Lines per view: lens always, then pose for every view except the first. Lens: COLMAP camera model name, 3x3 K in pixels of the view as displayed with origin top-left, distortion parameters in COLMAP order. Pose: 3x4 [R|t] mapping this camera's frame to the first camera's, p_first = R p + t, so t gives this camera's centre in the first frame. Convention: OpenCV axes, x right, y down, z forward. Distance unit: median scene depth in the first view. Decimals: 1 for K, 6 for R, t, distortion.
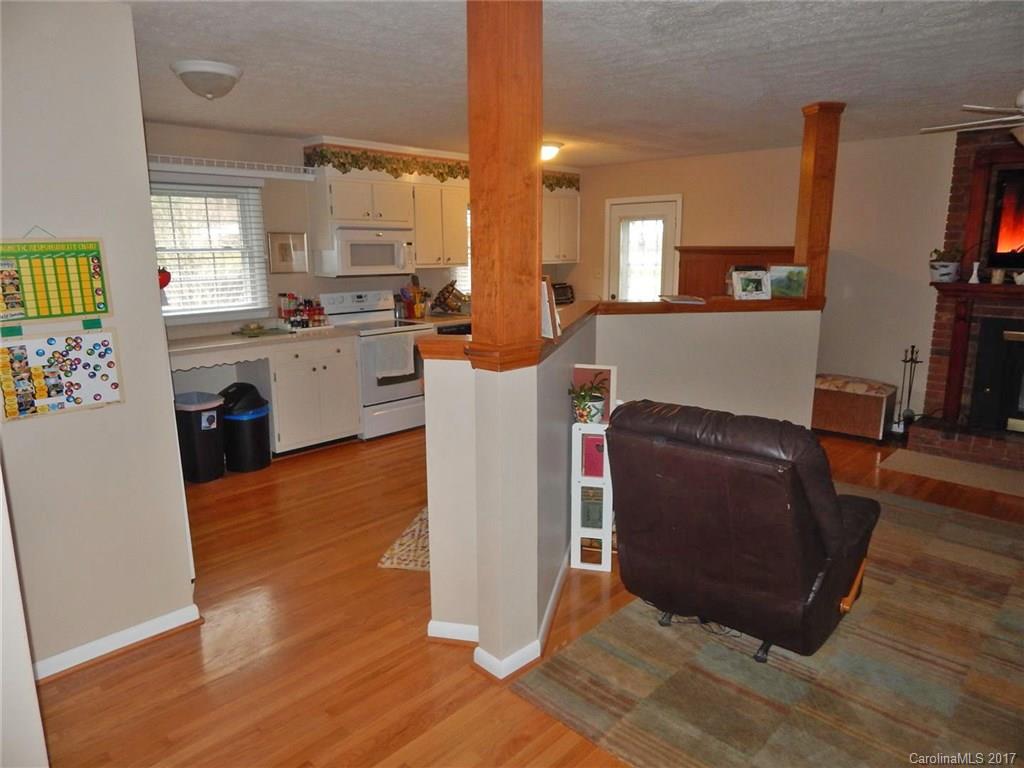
lens RADIAL K [[669.3, 0, 516.3], [0, 669.3, 377.5], [0, 0, 1]] dist [-0.015904, 0.006817]
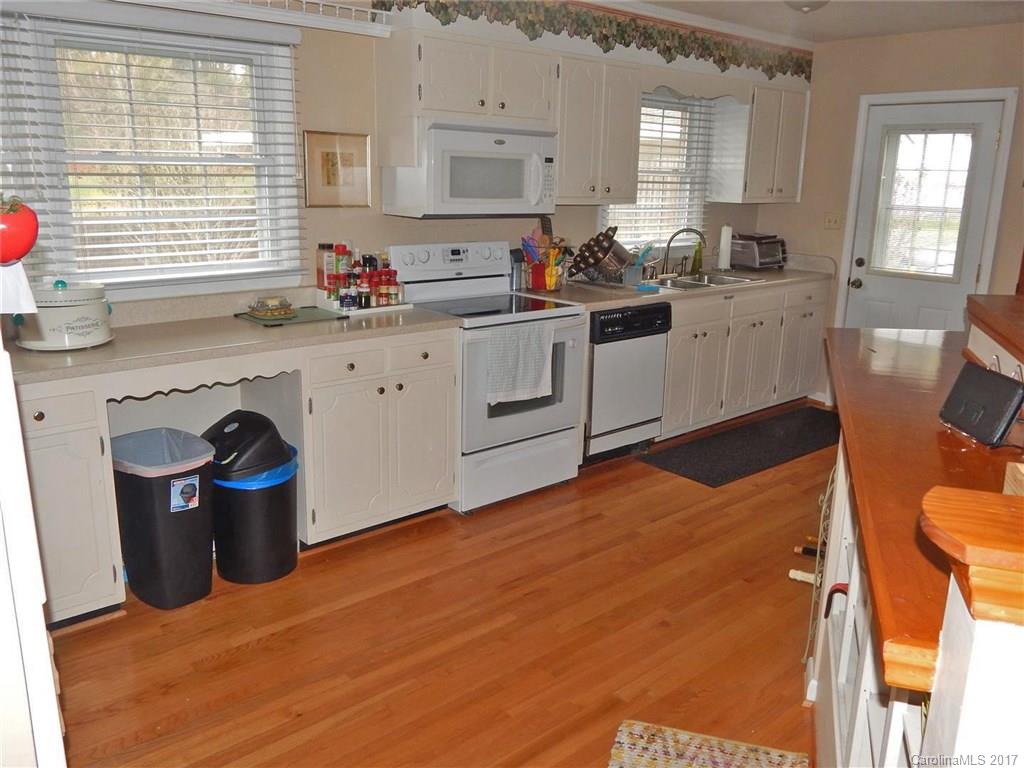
lens RADIAL K [[828.5, 0, 510.8], [0, 828.5, 378.5], [0, 0, 1]] dist [-0.013921, -0.013812]
pose [[0.995297, 0.048922, -0.083607, -0.132642], [-0.044764, 0.997700, 0.050902, -0.055427], [0.085905, -0.046920, 0.995198, 0.321364]]
